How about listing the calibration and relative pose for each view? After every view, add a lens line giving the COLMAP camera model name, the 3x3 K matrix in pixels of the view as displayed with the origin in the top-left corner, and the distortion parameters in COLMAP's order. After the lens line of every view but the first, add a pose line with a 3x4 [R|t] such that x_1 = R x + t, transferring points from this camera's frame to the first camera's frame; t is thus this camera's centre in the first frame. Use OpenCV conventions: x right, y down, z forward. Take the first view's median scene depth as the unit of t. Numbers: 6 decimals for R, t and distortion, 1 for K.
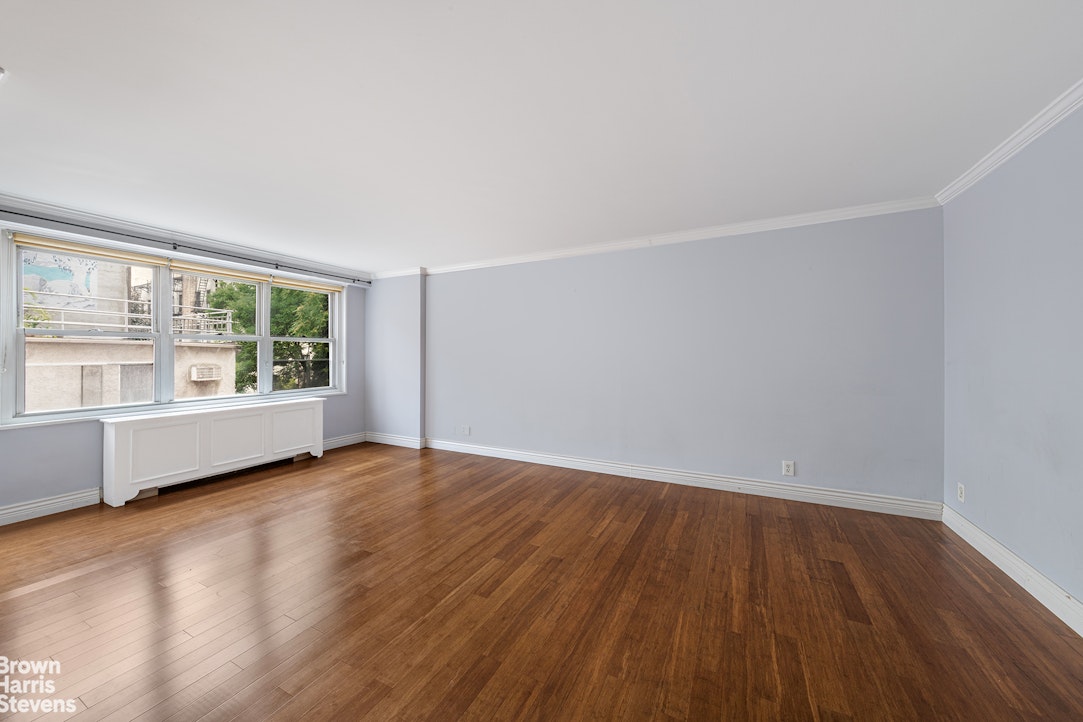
lens RADIAL K [[385.8, 0, 535.7], [0, 385.8, 354.7], [0, 0, 1]] dist [0.001203, 0.000041]
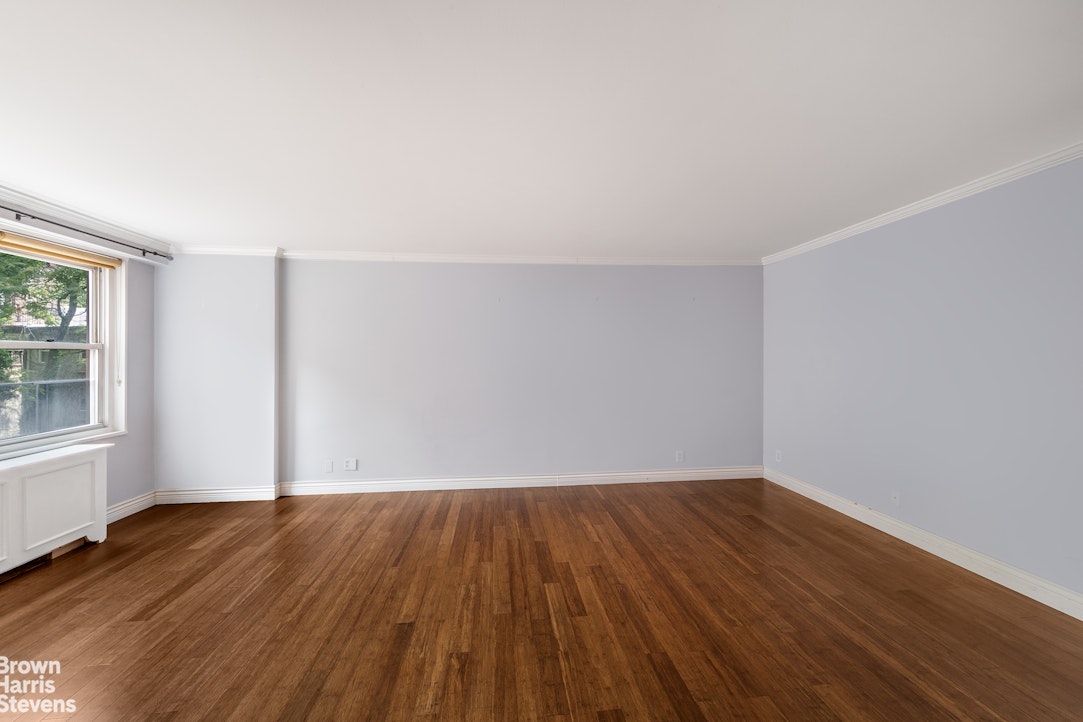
lens RADIAL K [[436.3, 0, 541.5], [0, 436.3, 361.0], [0, 0, 1]] dist [0.005017, 0.000255]
pose [[0.832171, -0.006014, 0.554486, -0.487513], [0.003751, 0.999979, 0.005216, -0.024076], [-0.554506, -0.002261, 0.832177, 0.065942]]
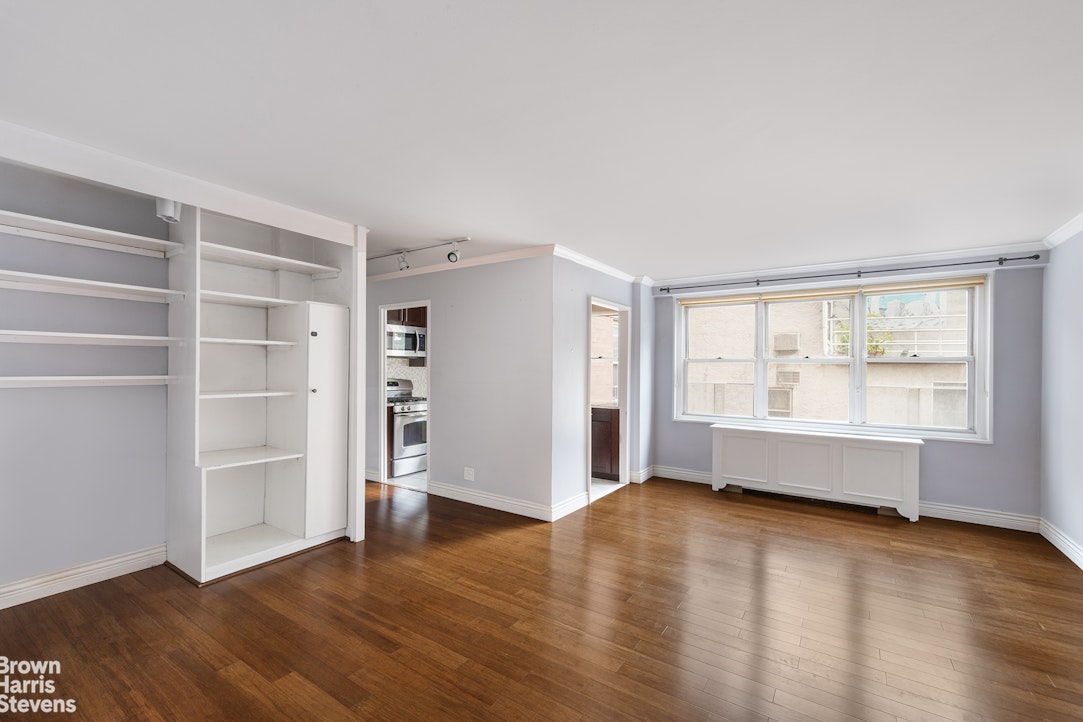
lens RADIAL K [[464.1, 0, 544.2], [0, 464.1, 365.7], [0, 0, 1]] dist [0.000953, 0.000023]
pose [[-0.116553, -0.002660, -0.993181, 0.520173], [-0.009064, 0.999958, -0.001614, -0.026791], [0.993143, 0.008814, -0.116572, 0.542802]]
